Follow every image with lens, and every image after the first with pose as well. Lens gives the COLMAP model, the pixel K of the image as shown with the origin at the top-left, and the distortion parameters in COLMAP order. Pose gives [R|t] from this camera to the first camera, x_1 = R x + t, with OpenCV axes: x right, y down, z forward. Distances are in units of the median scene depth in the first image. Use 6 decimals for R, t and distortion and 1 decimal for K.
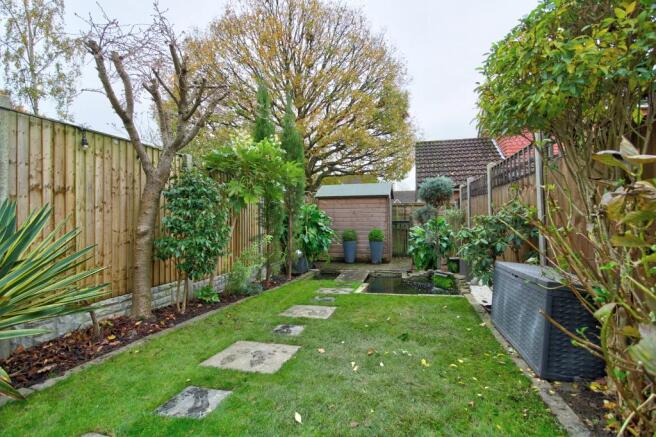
lens RADIAL K [[318.3, 0, 328.8], [0, 318.3, 217.8], [0, 0, 1]] dist [-0.003226, -0.005610]
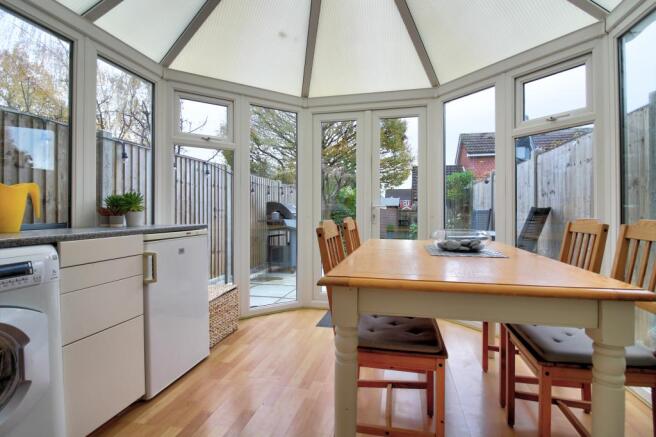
lens RADIAL K [[318.3, 0, 329.9], [0, 318.3, 215.2], [0, 0, 1]] dist [-0.003226, -0.005610]
pose [[0.999532, 0.015604, 0.026306, -0.273169], [-0.015917, 0.999805, 0.011726, -0.038571], [-0.026118, -0.012139, 0.999585, -0.889816]]
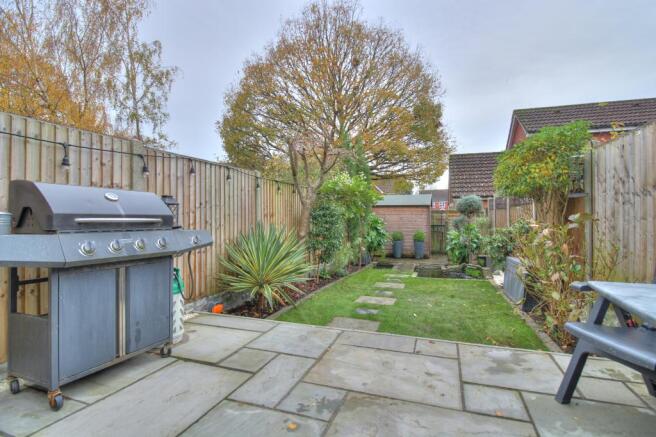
lens RADIAL K [[318.3, 0, 328.5], [0, 318.3, 218.6], [0, 0, 1]] dist [-0.003226, -0.005610]
pose [[0.996754, 0.010515, -0.079816, -0.126025], [-0.009550, 0.999877, 0.012464, -0.033705], [0.079937, -0.011661, 0.996732, -0.333394]]
